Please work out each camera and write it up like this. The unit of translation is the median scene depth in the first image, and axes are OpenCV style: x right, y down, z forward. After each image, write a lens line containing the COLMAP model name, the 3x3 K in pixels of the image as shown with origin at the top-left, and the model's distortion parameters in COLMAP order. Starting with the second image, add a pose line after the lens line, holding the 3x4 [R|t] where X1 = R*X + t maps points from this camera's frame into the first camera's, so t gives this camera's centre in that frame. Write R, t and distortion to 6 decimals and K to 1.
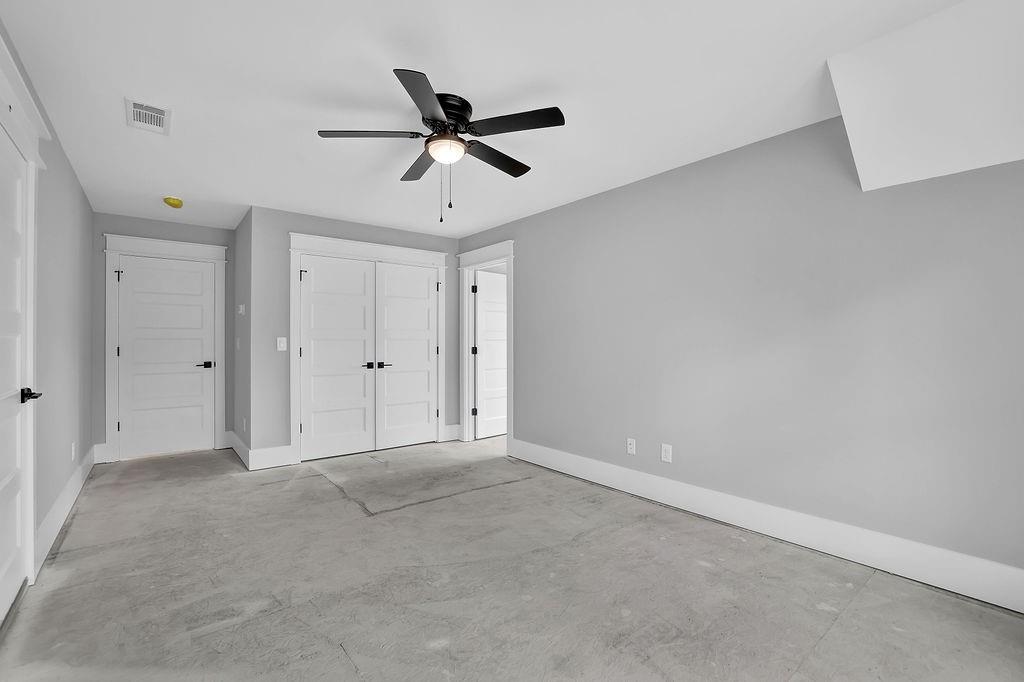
lens RADIAL K [[441.3, 0, 512.0], [0, 441.3, 341.0], [0, 0, 1]] dist [-0.049704, 0.018671]
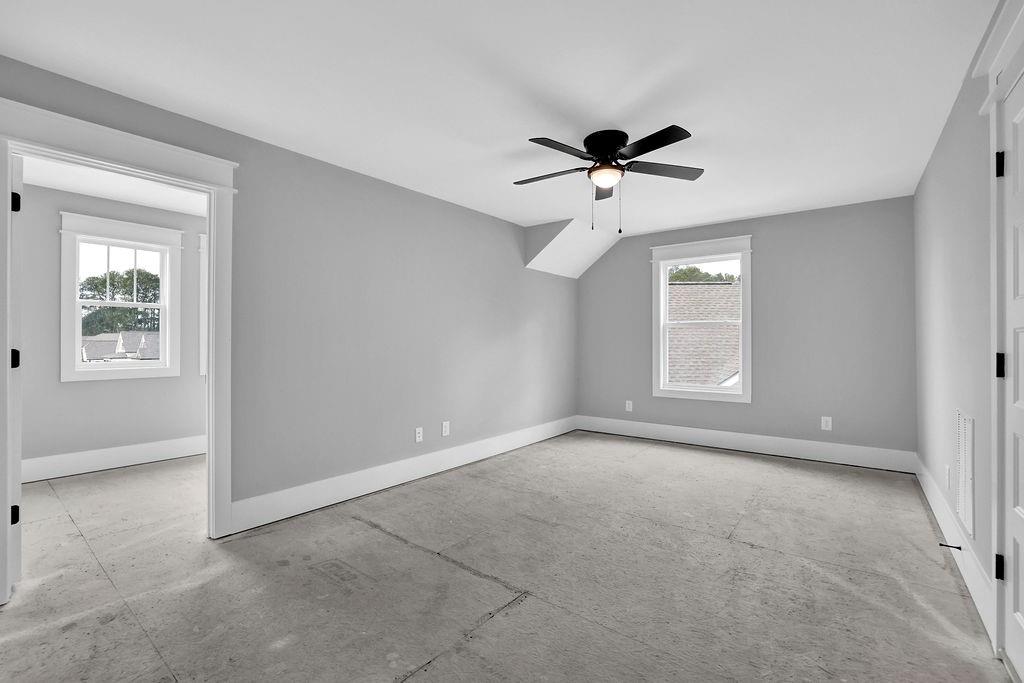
lens RADIAL K [[441.3, 0, 512.0], [0, 441.3, 341.5], [0, 0, 1]] dist [-0.049704, 0.018671]
pose [[-0.209375, -0.001330, 0.977834, -0.846440], [-0.005542, 0.999985, 0.000173, 0.007603], [-0.977820, -0.005383, -0.209379, 1.010149]]
